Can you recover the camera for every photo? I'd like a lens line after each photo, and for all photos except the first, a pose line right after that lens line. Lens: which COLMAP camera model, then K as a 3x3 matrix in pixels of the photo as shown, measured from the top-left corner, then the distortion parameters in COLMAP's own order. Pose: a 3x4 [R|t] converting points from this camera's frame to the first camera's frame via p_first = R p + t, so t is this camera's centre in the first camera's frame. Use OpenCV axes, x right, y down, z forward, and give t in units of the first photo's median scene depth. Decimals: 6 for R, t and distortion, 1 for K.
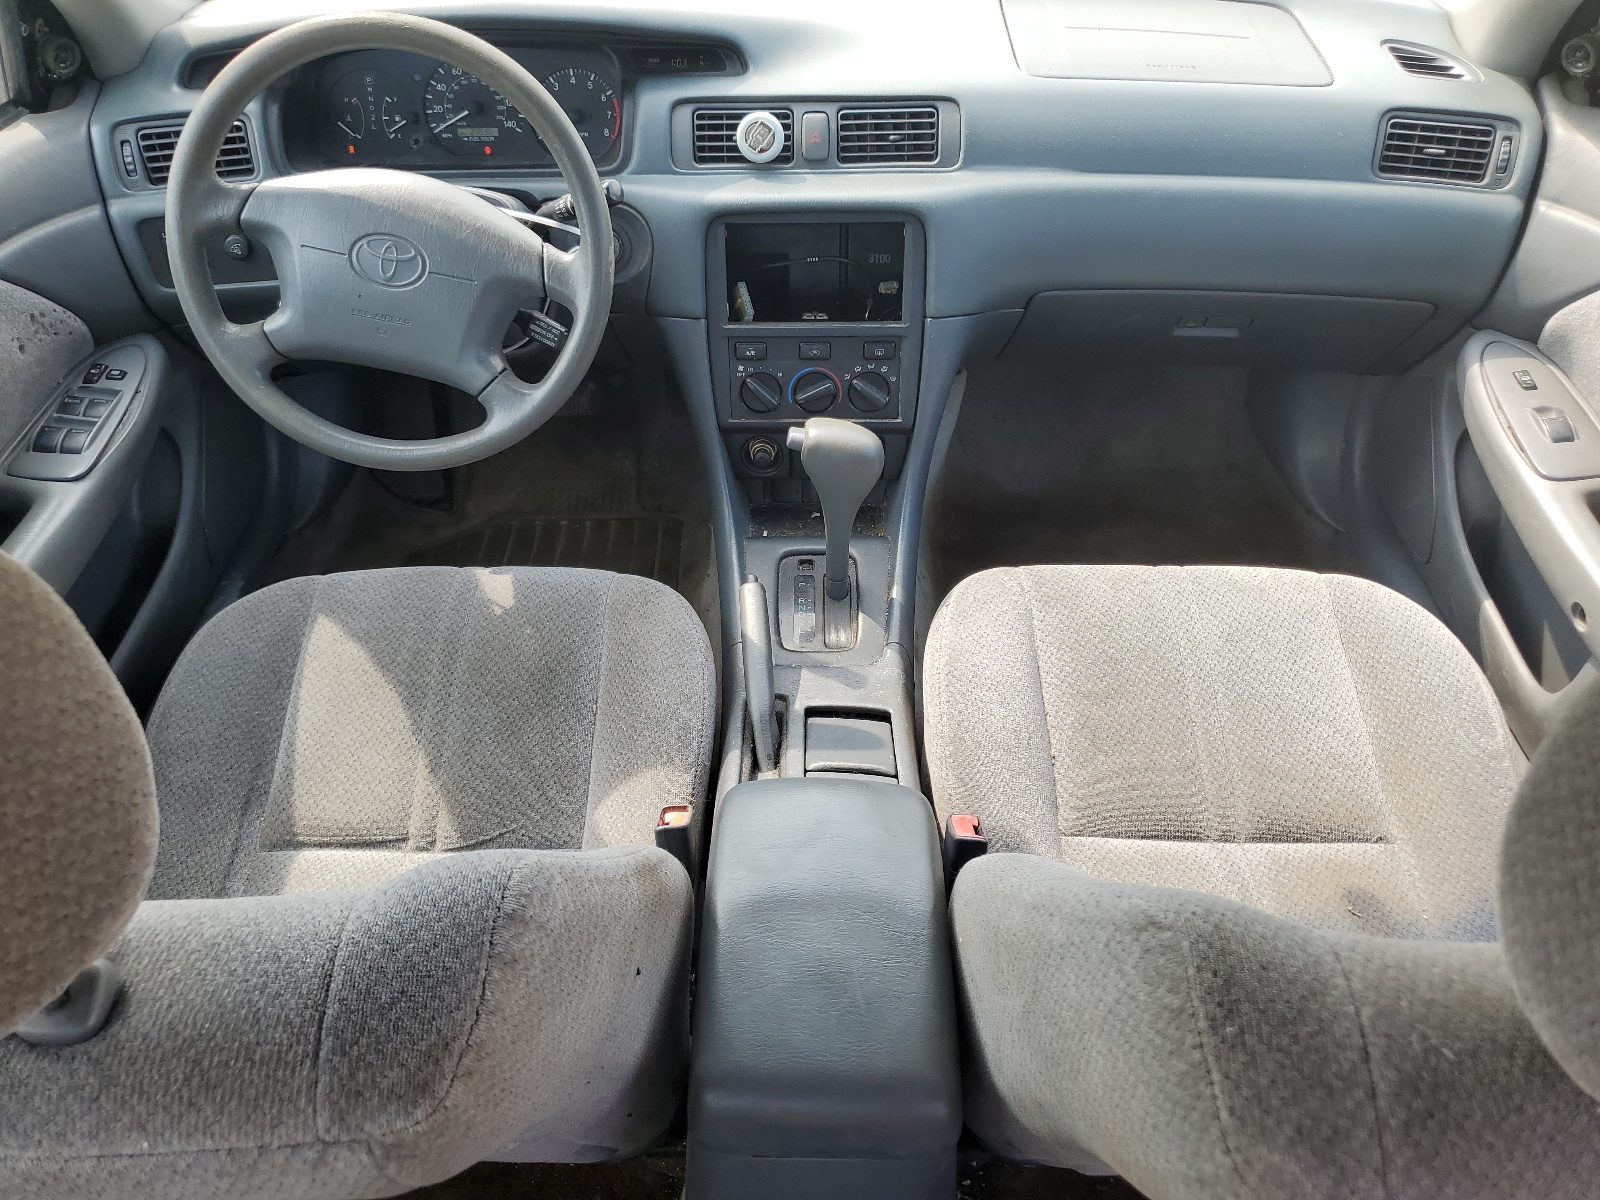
lens RADIAL K [[1224.7, 0, 800.7], [0, 1224.7, 597.6], [0, 0, 1]] dist [-0.008656, -0.002298]
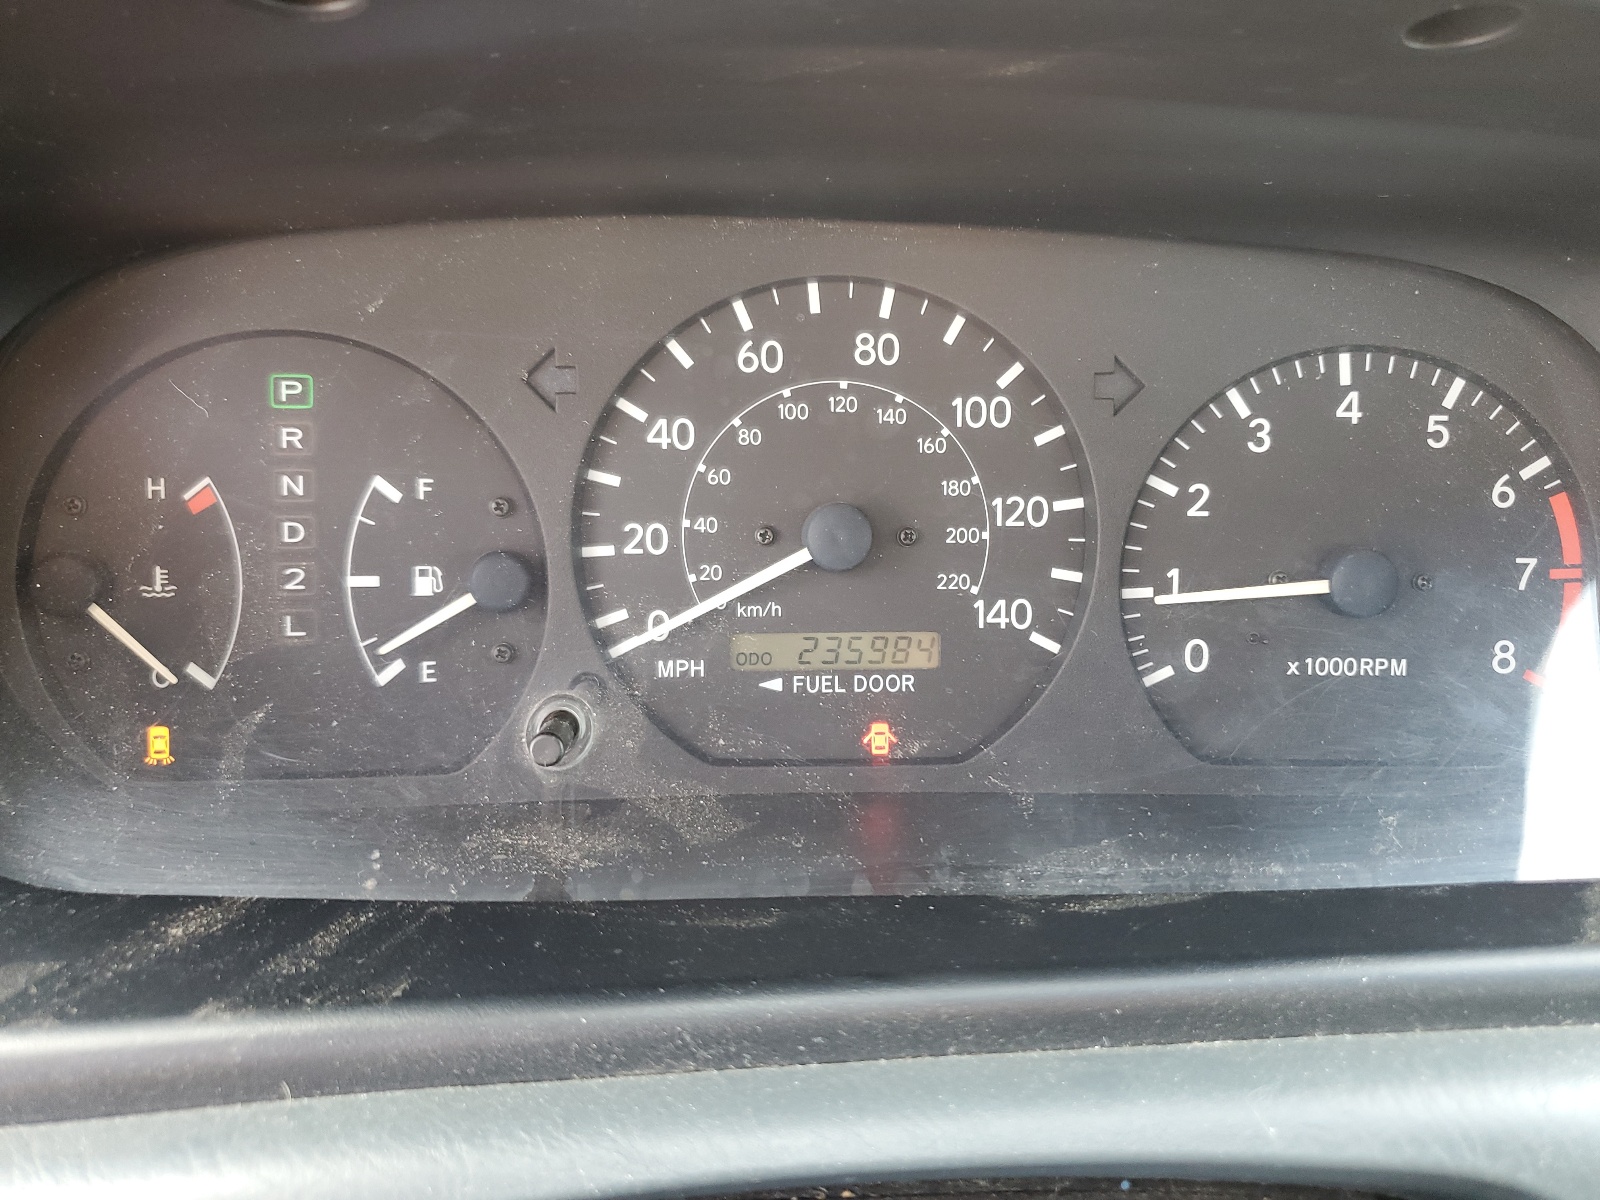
lens RADIAL K [[1224.7, 0, 798.2], [0, 1224.7, 600.9], [0, 0, 1]] dist [-0.008656, -0.002298]
pose [[0.998562, 0.001772, 0.053579, -0.282924], [0.014202, 0.955000, -0.296266, -0.333144], [-0.051693, 0.296601, 0.953601, 0.817538]]
